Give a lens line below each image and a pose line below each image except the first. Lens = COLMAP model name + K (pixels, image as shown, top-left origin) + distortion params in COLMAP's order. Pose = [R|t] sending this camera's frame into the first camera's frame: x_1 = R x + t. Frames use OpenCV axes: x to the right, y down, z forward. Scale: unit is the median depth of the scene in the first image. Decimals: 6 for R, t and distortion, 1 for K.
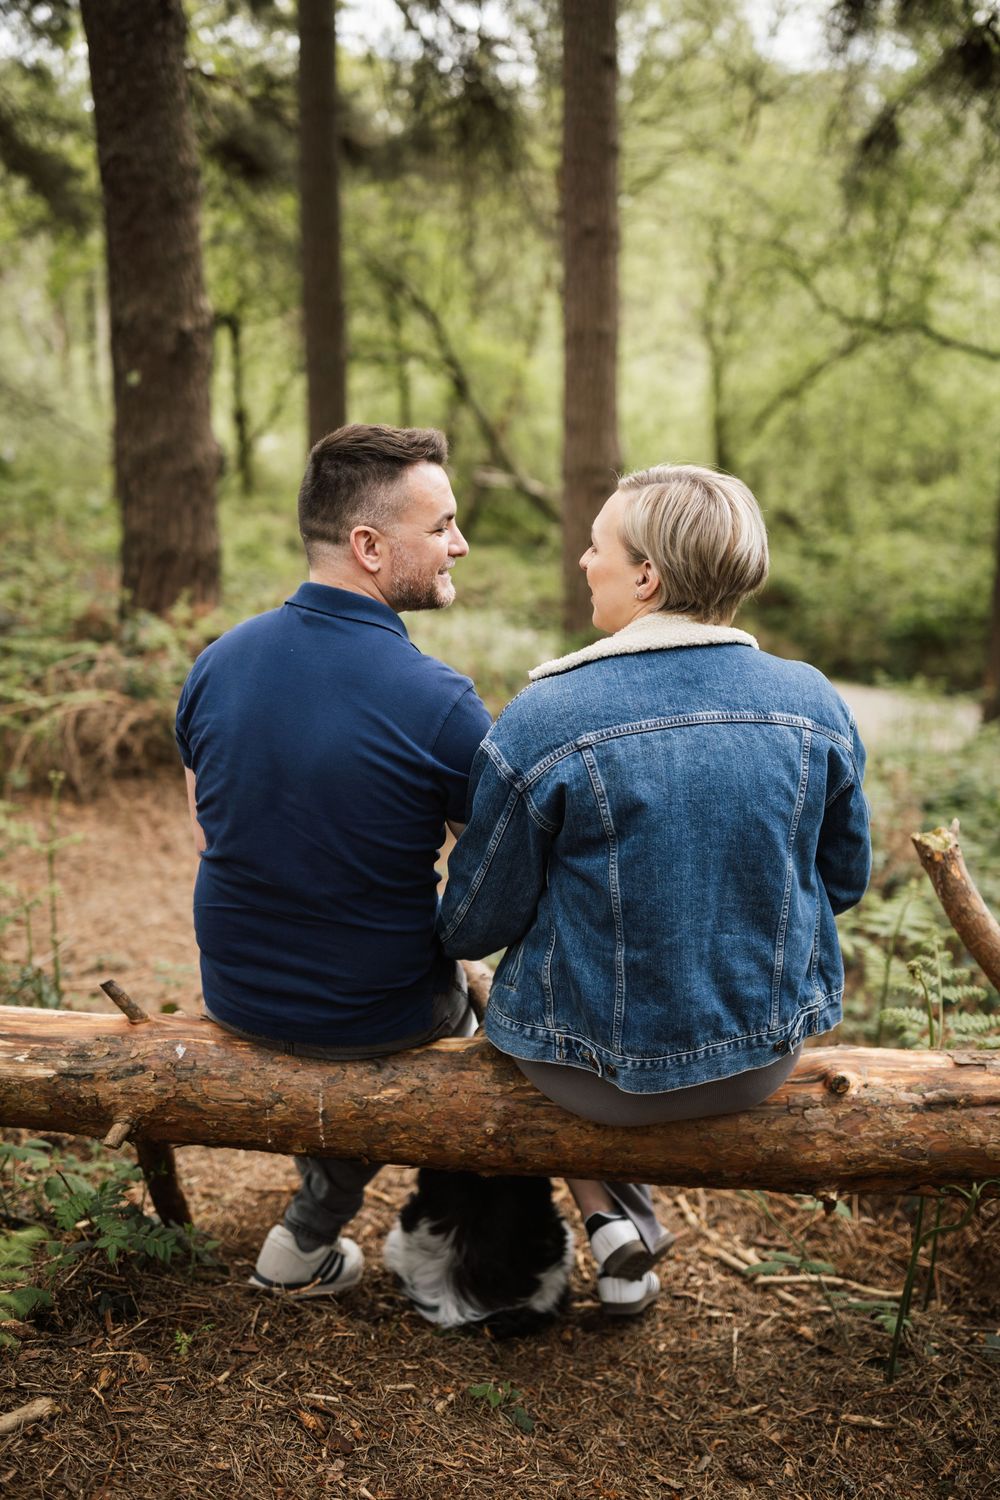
lens RADIAL K [[1446.8, 0, 500.0], [0, 1446.8, 750.0], [0, 0, 1]] dist [-0.003131, -0.001497]
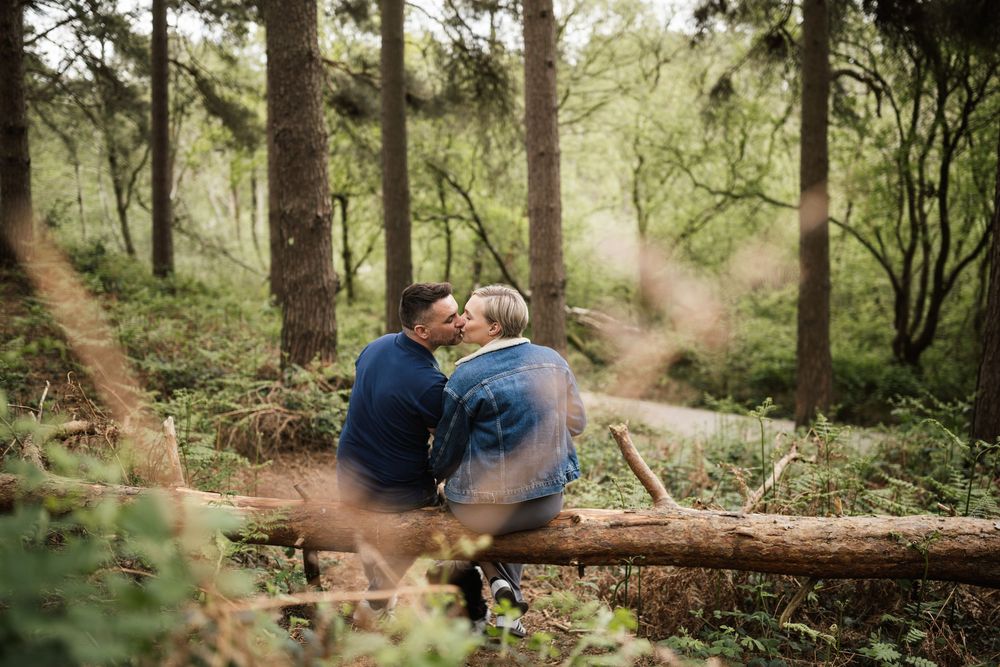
lens RADIAL K [[975.9, 0, 505.3], [0, 975.9, 336.4], [0, 0, 1]] dist [0.004594, -0.015472]
pose [[0.999732, -0.017952, -0.014621, 0.018519], [0.015787, 0.990485, -0.136714, 0.019419], [0.016936, 0.136446, 0.990503, -0.105677]]
